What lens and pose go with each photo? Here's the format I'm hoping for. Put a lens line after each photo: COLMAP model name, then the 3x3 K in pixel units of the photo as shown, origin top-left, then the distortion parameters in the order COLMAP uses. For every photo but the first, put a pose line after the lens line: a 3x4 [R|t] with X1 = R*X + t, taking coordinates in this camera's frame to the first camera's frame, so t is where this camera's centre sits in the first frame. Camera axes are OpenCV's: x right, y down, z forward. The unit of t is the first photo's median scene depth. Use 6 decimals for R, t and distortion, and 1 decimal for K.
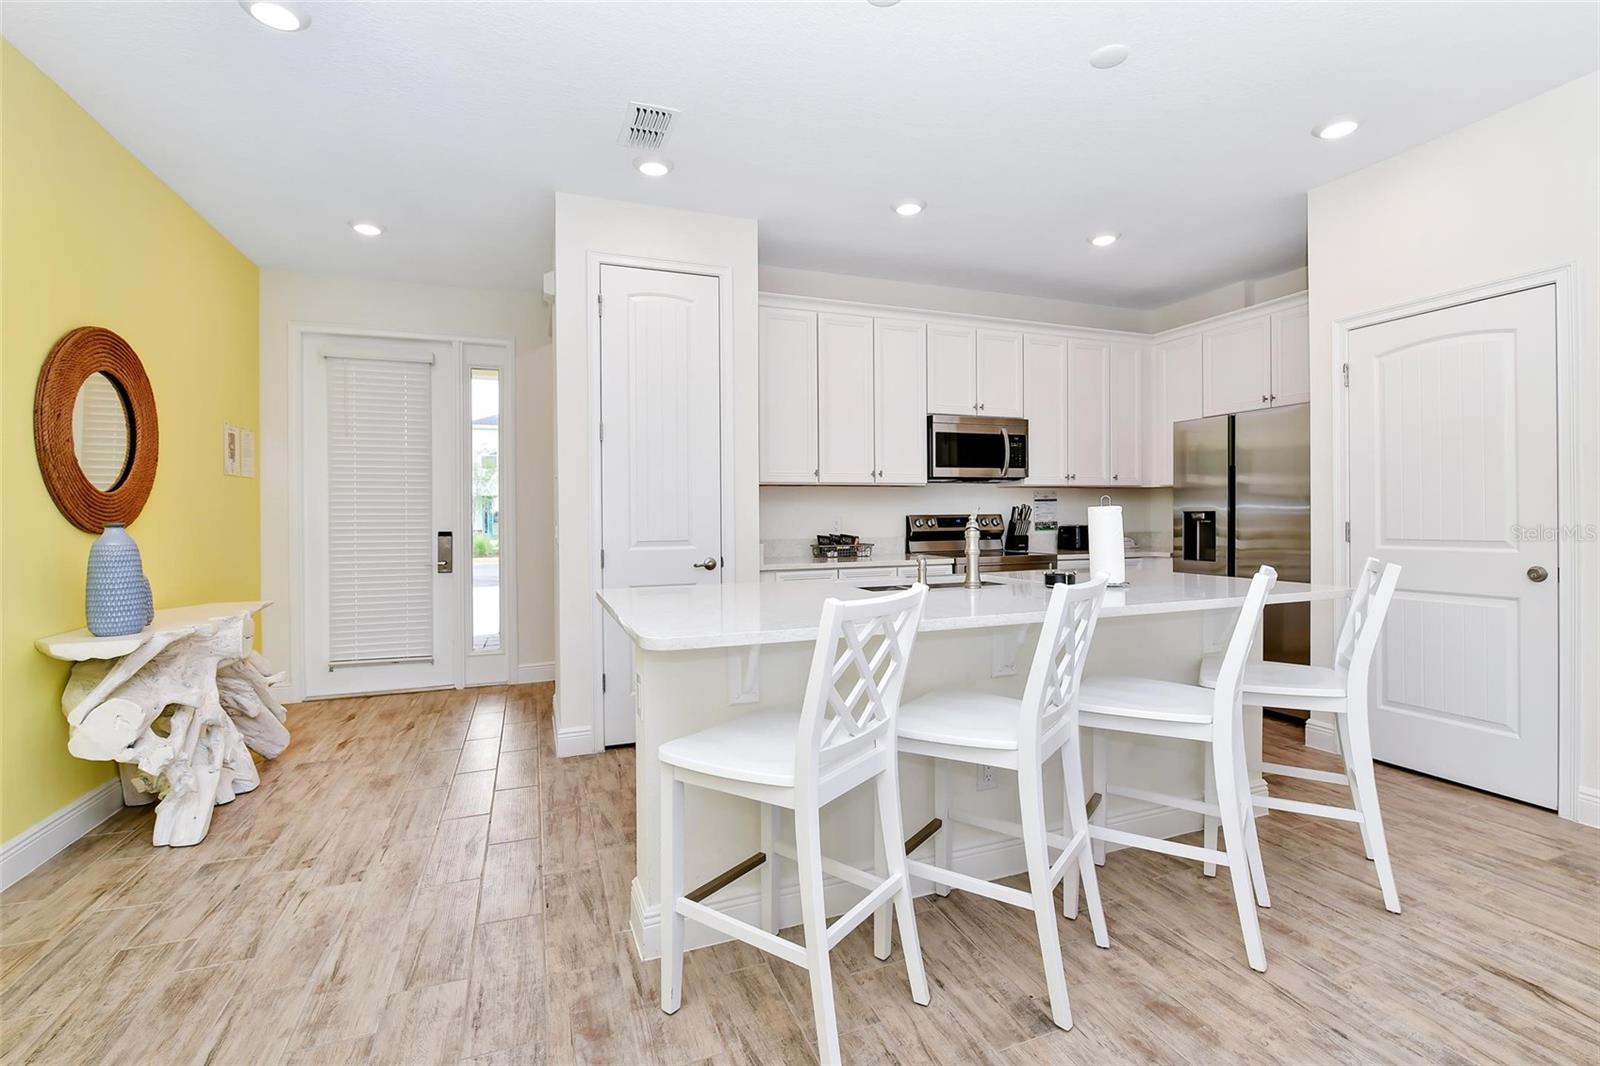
lens RADIAL K [[715.7, 0, 803.4], [0, 715.7, 521.0], [0, 0, 1]] dist [-0.003855, -0.002531]
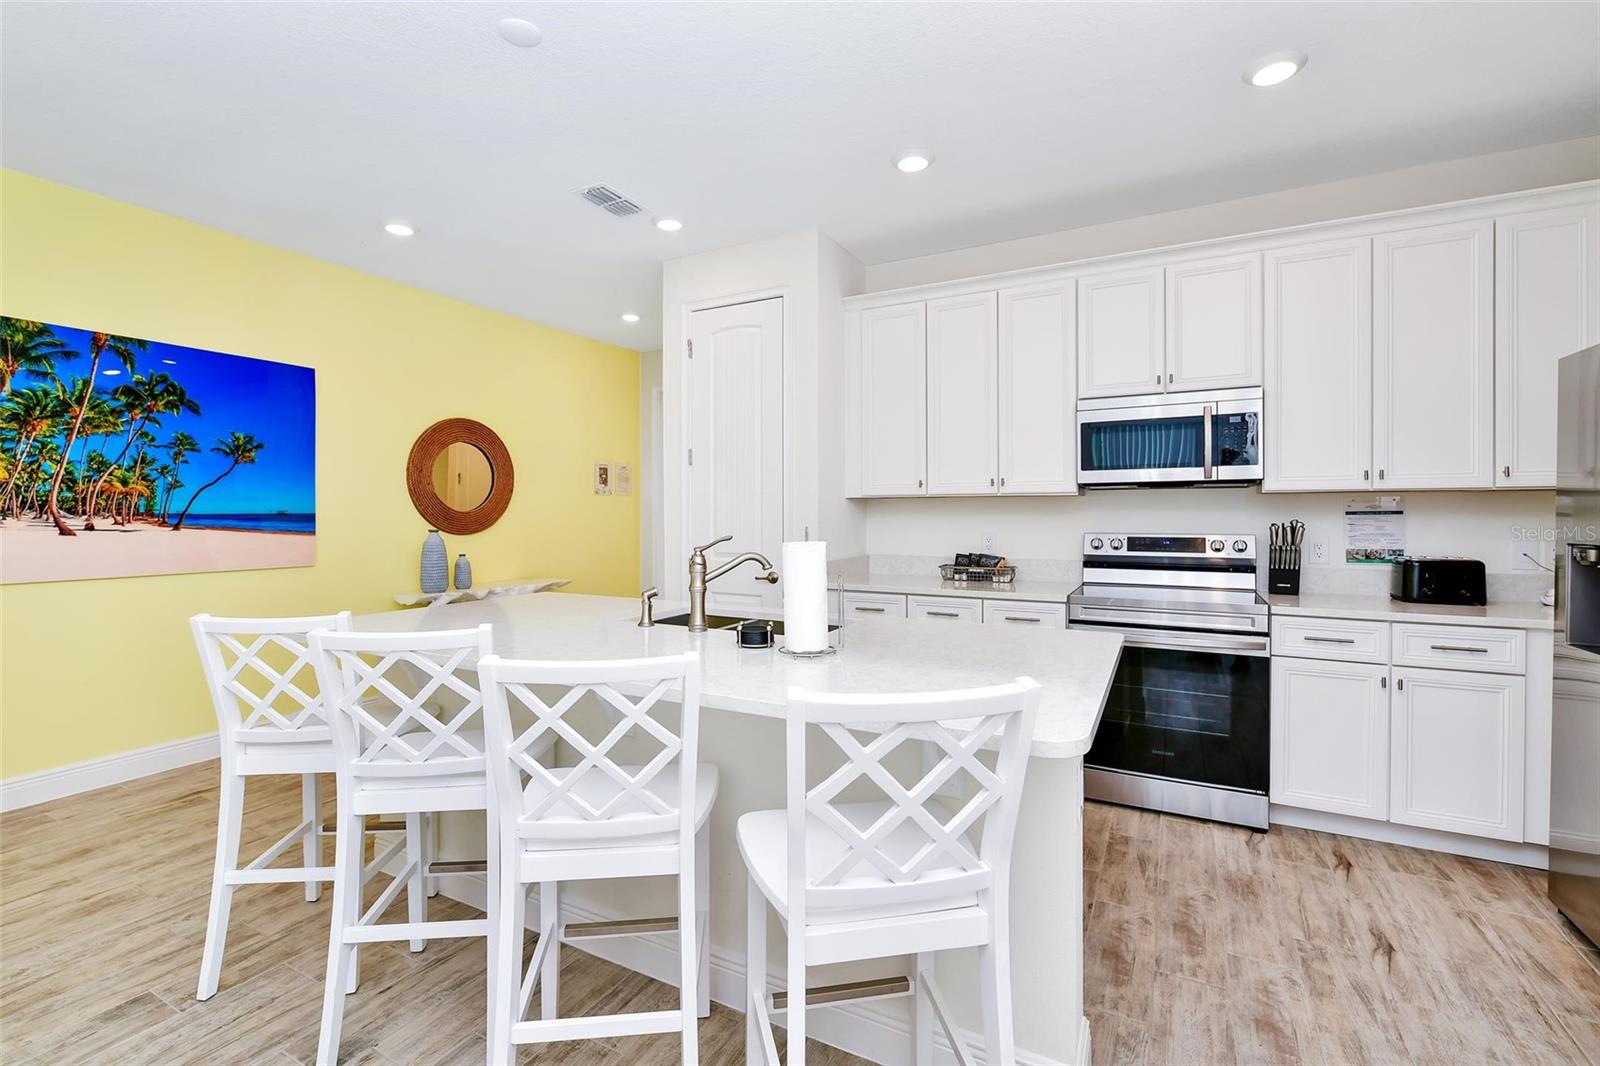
lens RADIAL K [[696.5, 0, 803.2], [0, 696.5, 517.9], [0, 0, 1]] dist [0.002893, -0.004359]
pose [[0.661335, 0.012157, -0.749992, 0.587028], [-0.011313, 0.999917, 0.006232, -0.029635], [0.750005, 0.004363, 0.661418, 0.332524]]
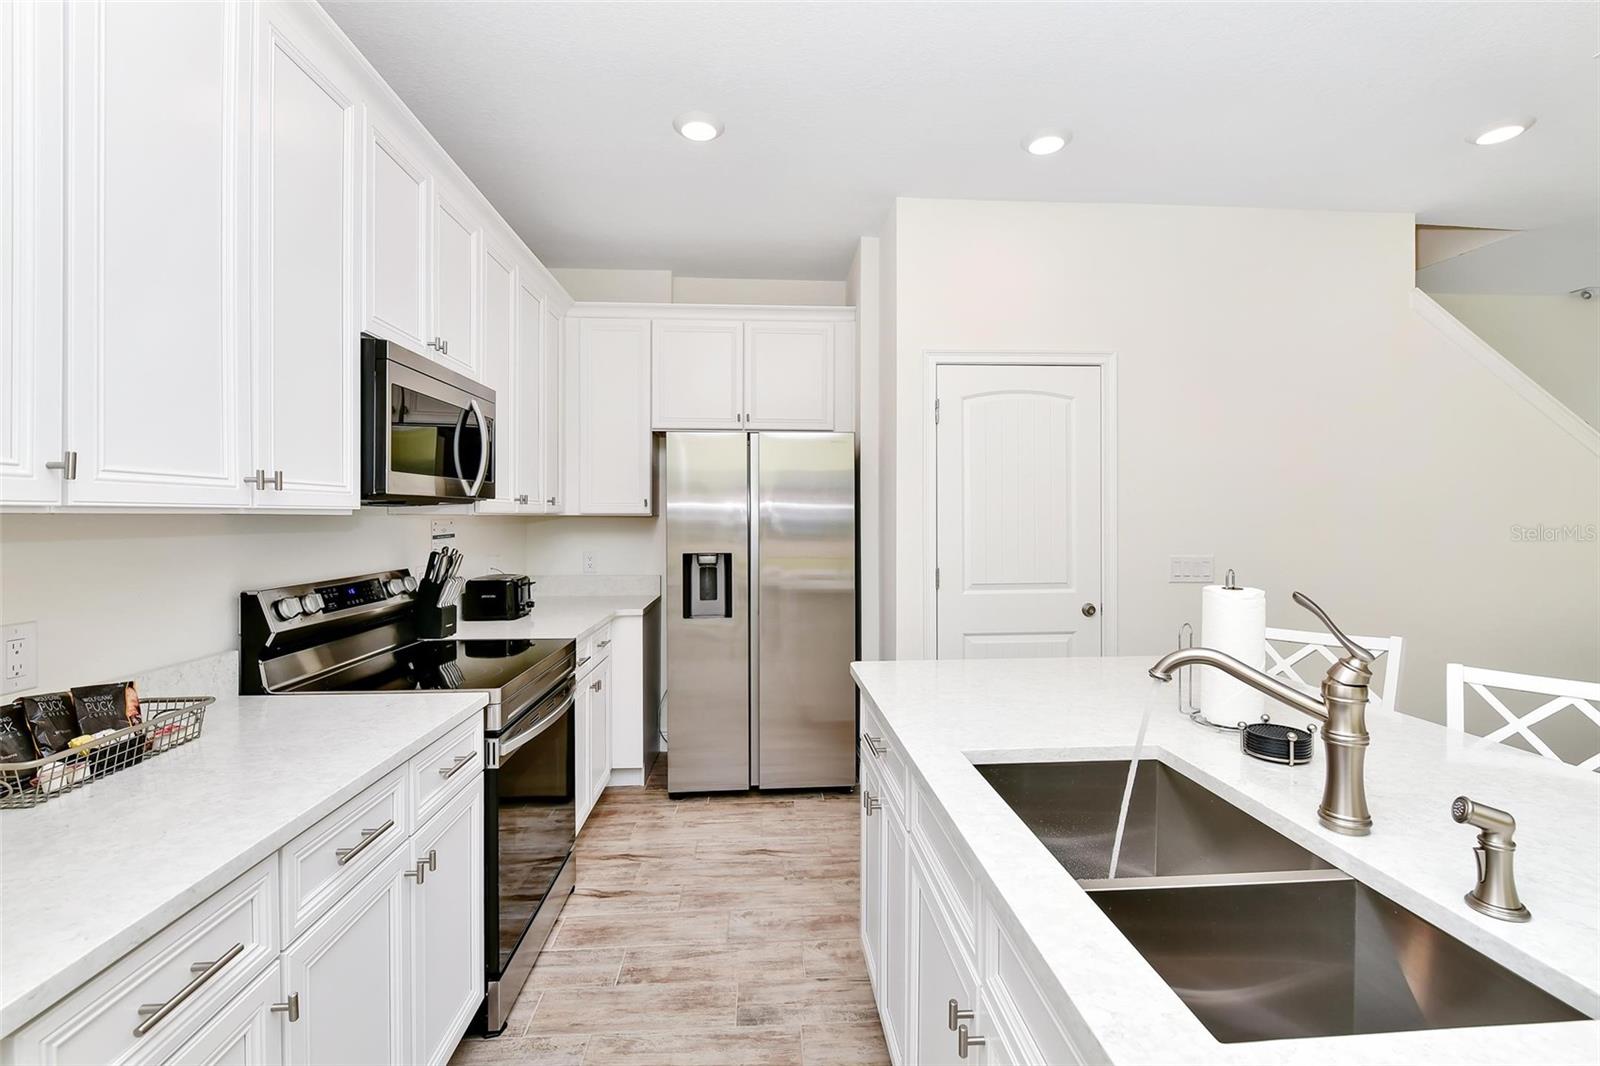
lens RADIAL K [[696.5, 0, 802.4], [0, 696.5, 524.7], [0, 0, 1]] dist [0.002893, -0.004359]
pose [[0.292470, -0.004270, 0.956265, -0.134270], [0.010013, 0.999949, 0.001403, -0.046848], [-0.956222, 0.009165, 0.292498, 0.725313]]
